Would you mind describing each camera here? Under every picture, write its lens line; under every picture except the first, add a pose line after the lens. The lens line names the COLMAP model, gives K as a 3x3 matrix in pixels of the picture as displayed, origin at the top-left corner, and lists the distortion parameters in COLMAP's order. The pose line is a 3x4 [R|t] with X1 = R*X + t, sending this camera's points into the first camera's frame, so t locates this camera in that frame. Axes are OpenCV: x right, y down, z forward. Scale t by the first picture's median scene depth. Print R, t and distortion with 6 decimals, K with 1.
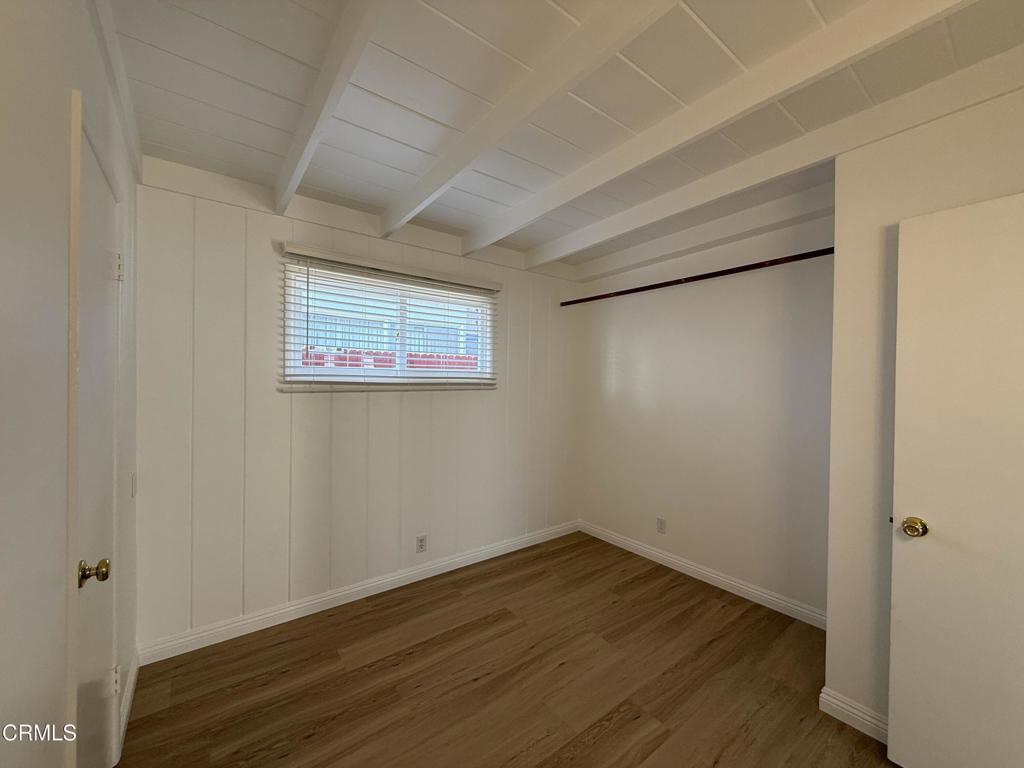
lens RADIAL K [[408.0, 0, 509.4], [0, 408.0, 384.2], [0, 0, 1]] dist [0.003804, 0.000445]
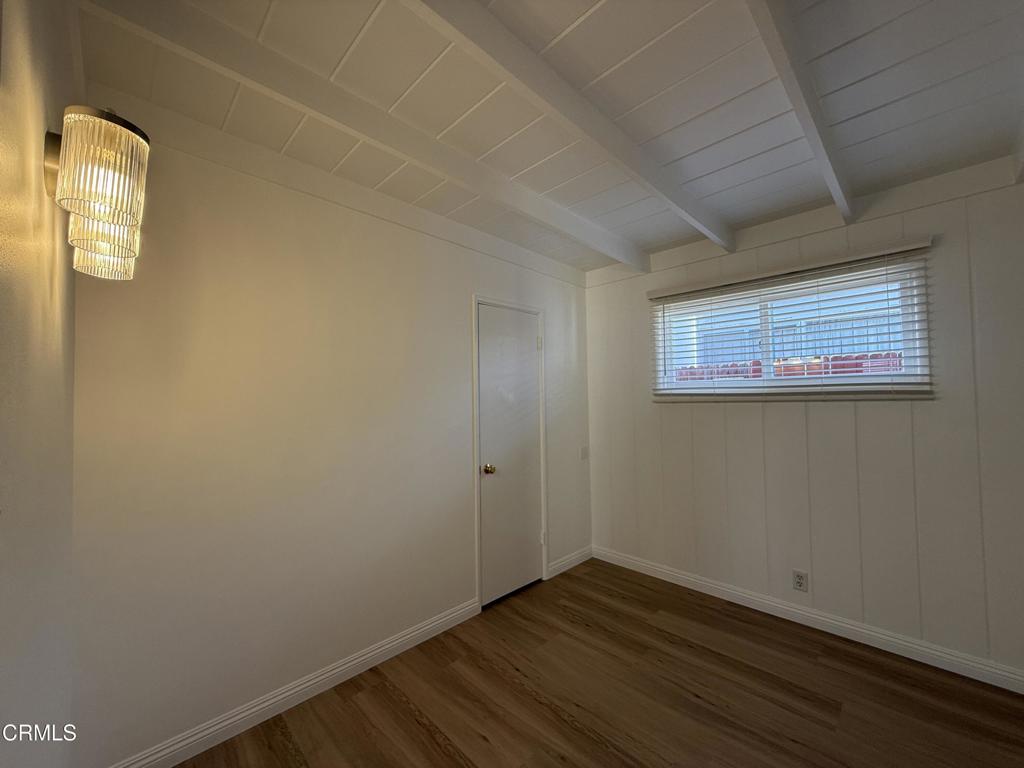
lens RADIAL K [[408.0, 0, 509.4], [0, 408.0, 384.2], [0, 0, 1]] dist [0.003804, 0.000445]
pose [[0.127037, -0.043893, -0.990926, 0.646642], [0.009485, 0.999029, -0.043036, 0.011892], [0.991853, -0.003932, 0.127330, 0.324630]]
